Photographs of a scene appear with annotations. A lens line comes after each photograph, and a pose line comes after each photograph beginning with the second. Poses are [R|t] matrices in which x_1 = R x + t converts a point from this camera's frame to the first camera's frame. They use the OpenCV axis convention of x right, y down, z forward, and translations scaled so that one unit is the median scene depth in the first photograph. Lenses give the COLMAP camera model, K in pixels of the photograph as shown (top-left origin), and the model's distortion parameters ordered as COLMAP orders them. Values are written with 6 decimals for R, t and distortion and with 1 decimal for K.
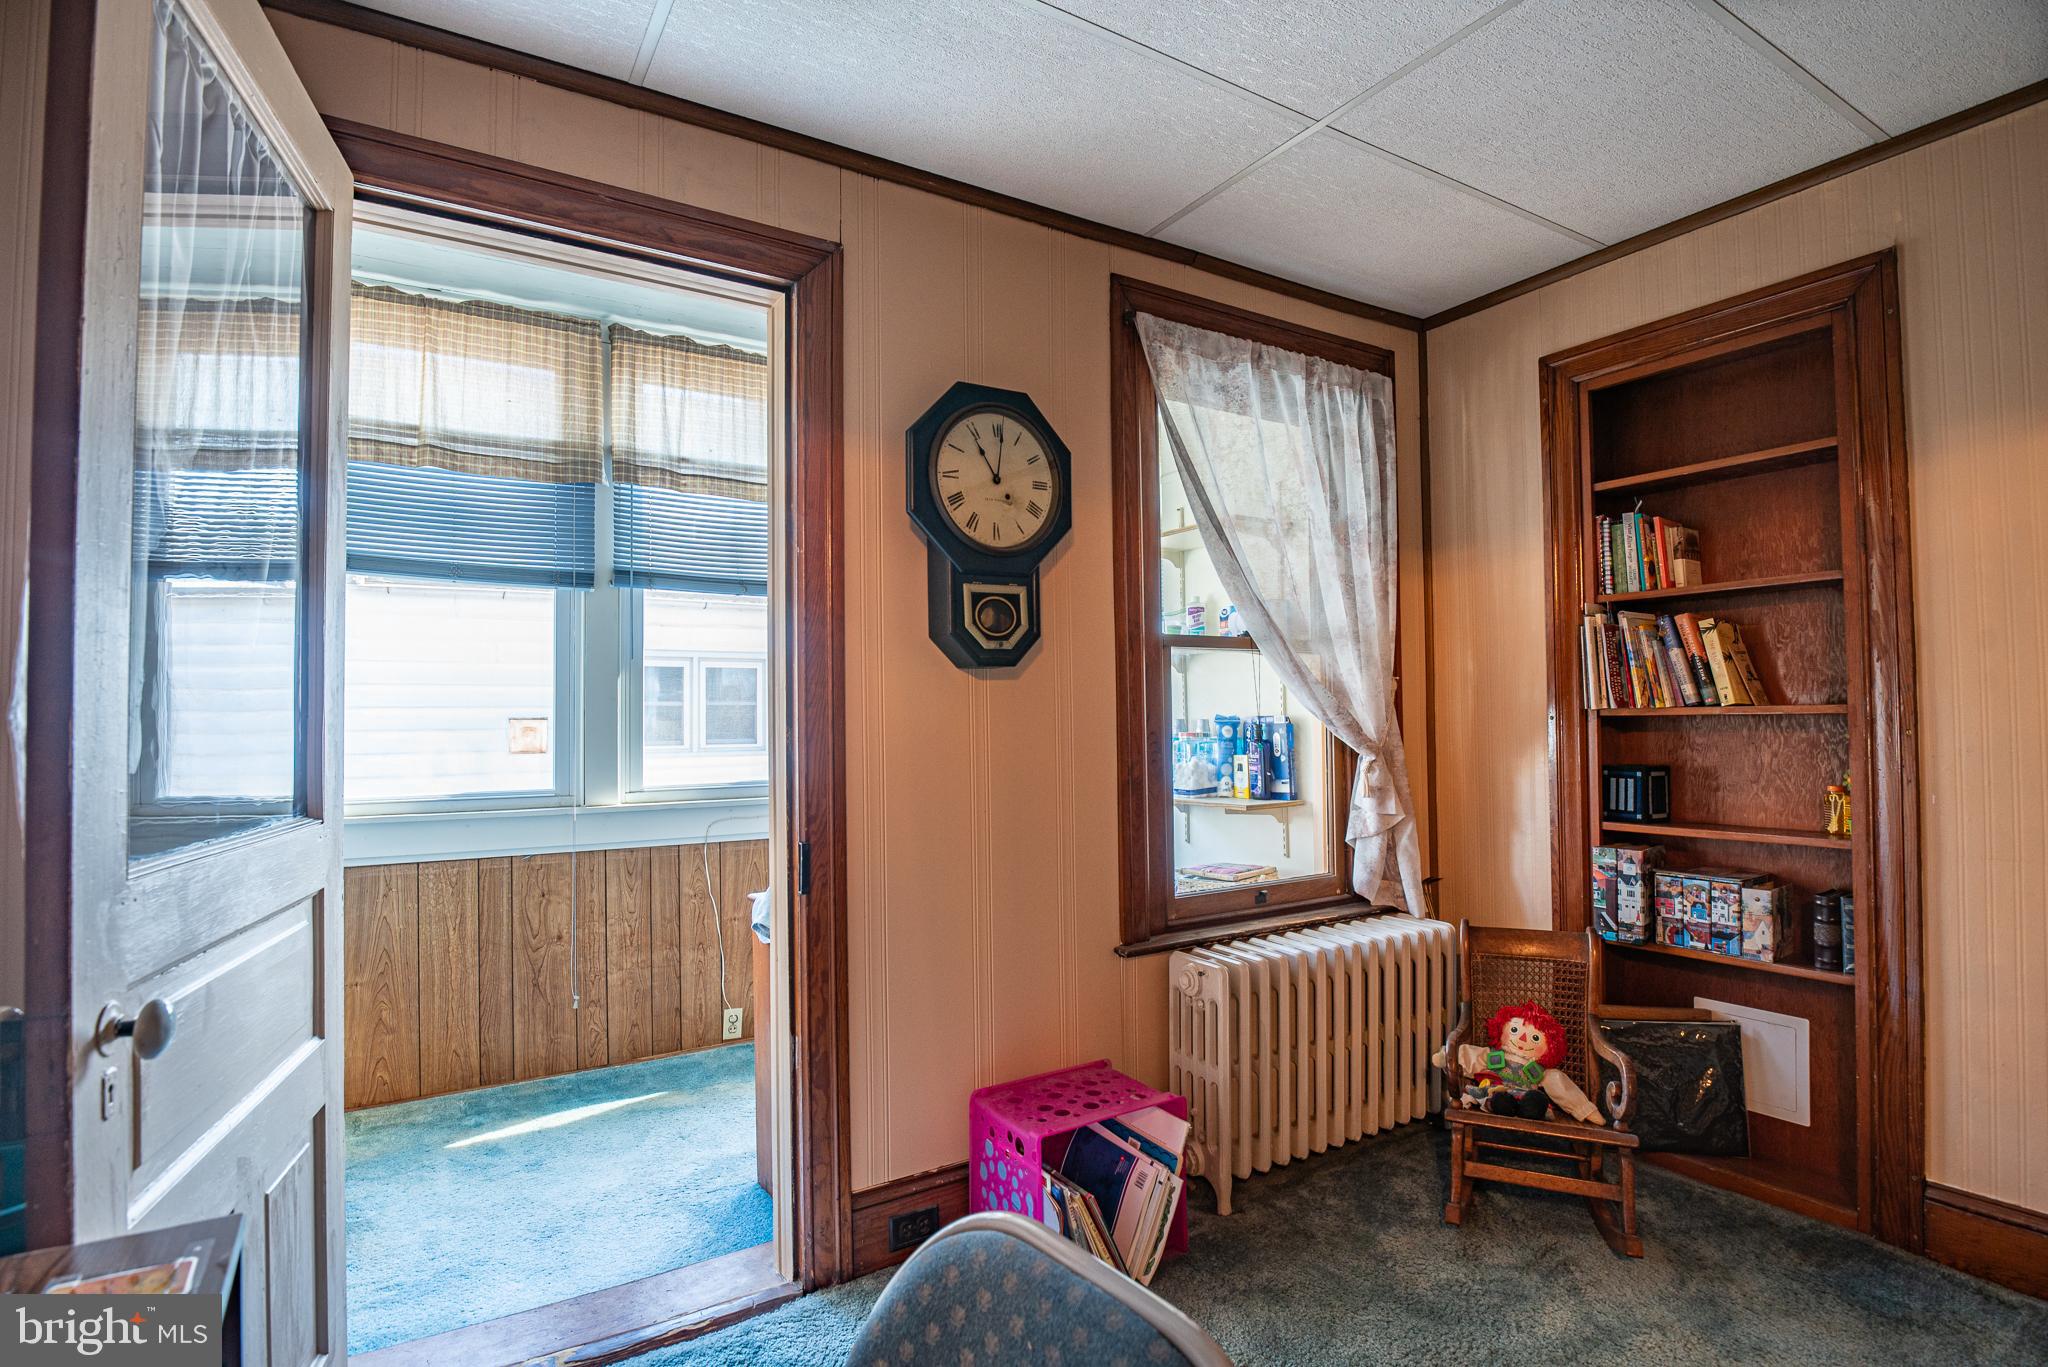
lens RADIAL K [[1025.4, 0, 1024.0], [0, 1025.4, 683.5], [0, 0, 1]] dist [-0.032911, -0.000123]
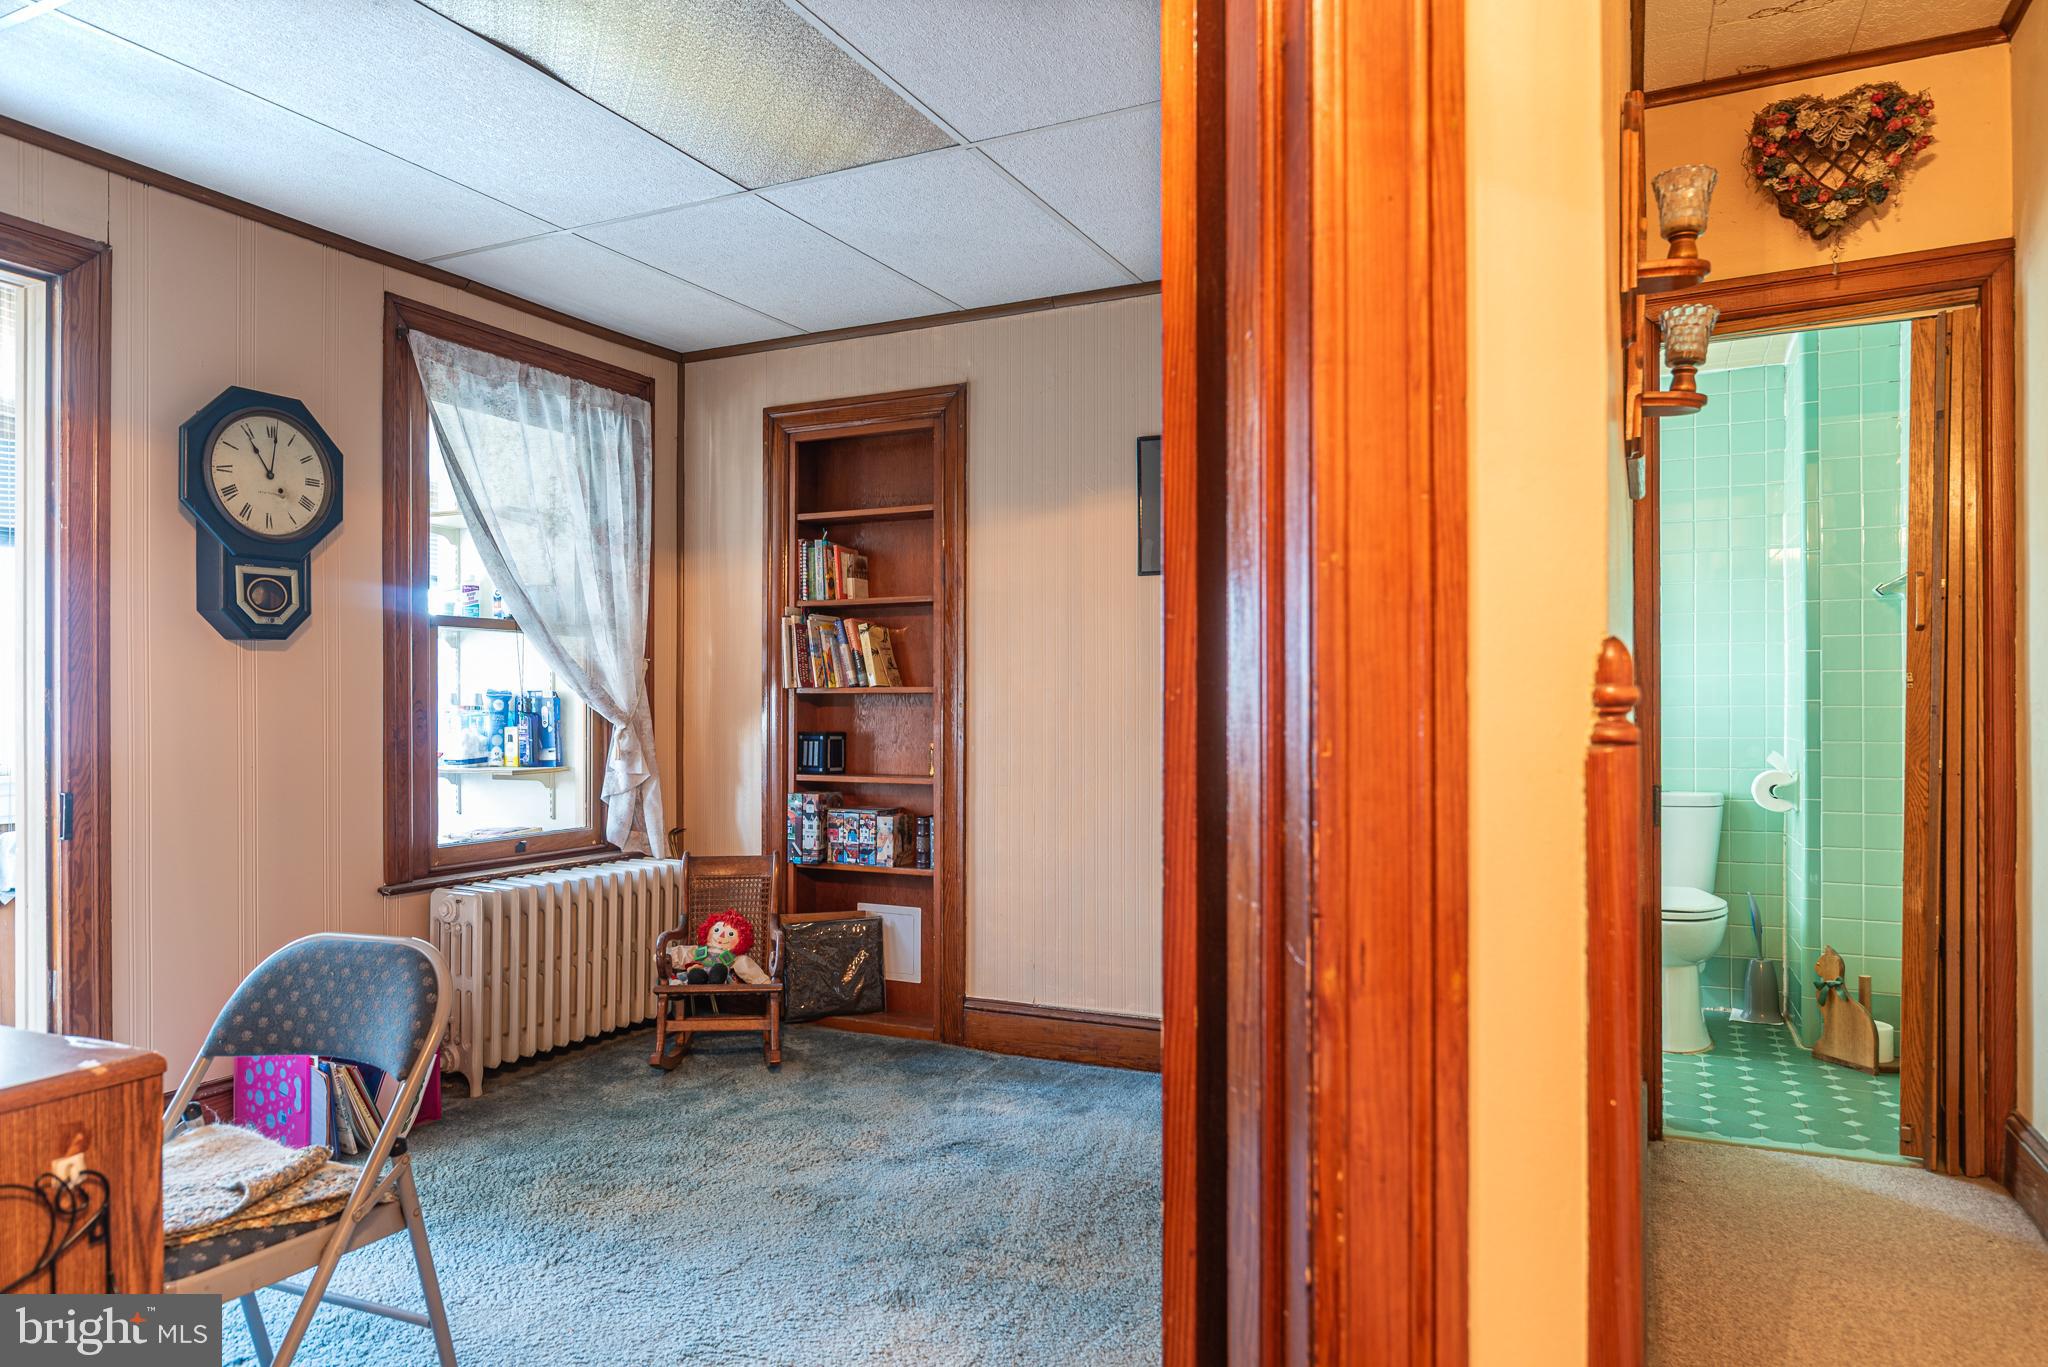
lens RADIAL K [[1283.5, 0, 1022.8], [0, 1283.5, 704.1], [0, 0, 1]] dist [-0.003858, 0.000265]
pose [[0.851523, 0.011865, 0.524183, -0.052321], [-0.028582, 0.999308, 0.023812, -0.002121], [-0.523537, -0.035259, 0.851273, -0.596700]]
